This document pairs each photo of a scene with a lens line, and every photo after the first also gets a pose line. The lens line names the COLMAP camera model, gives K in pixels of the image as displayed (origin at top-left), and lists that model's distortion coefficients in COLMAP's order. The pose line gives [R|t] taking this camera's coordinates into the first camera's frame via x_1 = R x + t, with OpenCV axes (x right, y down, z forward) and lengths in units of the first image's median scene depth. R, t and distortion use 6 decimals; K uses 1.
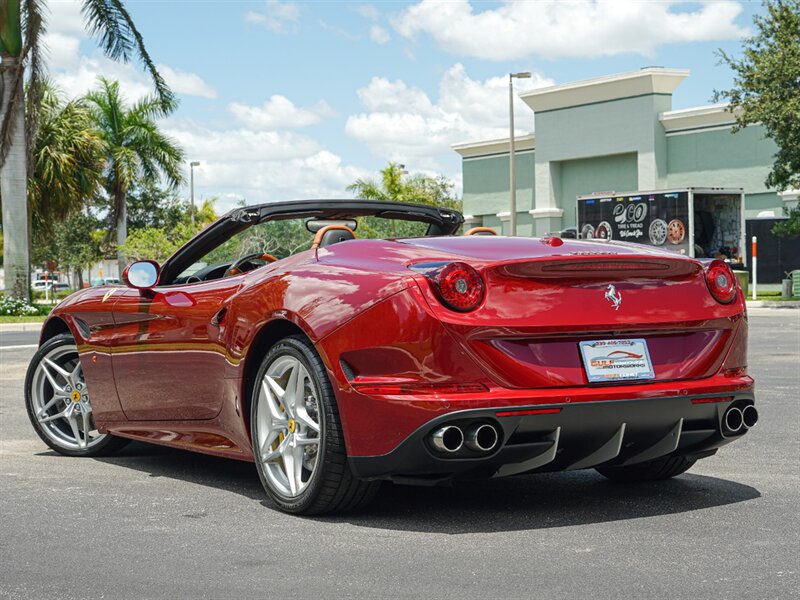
lens RADIAL K [[1637.4, 0, 428.3], [0, 1637.4, 320.0], [0, 0, 1]] dist [-0.016279, 0.000000]
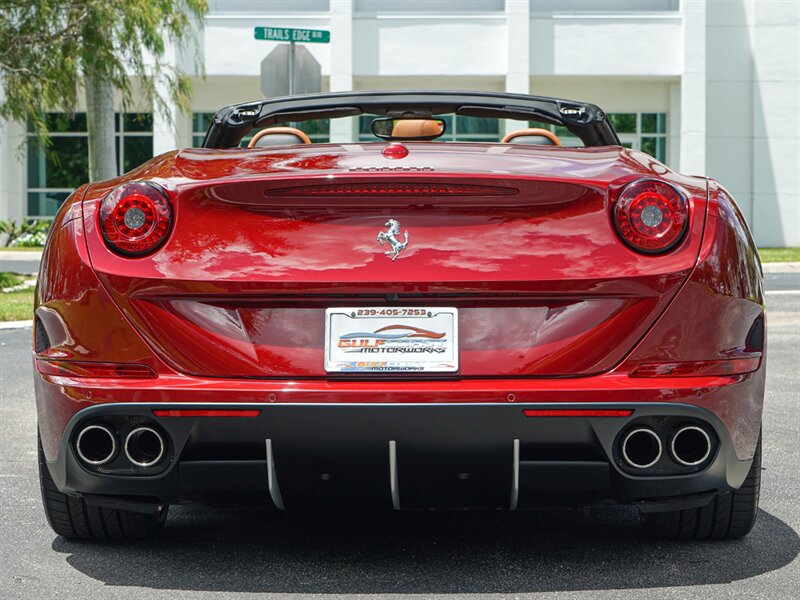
lens RADIAL K [[2140.9, 0, 400.3], [0, 2140.9, 302.2], [0, 0, 1]] dist [-0.018217, 0.000000]
pose [[0.843068, 0.037059, -0.536528, 0.452281], [-0.025081, 0.999247, 0.029609, -0.011622], [0.537222, -0.011506, 0.843363, 0.249216]]
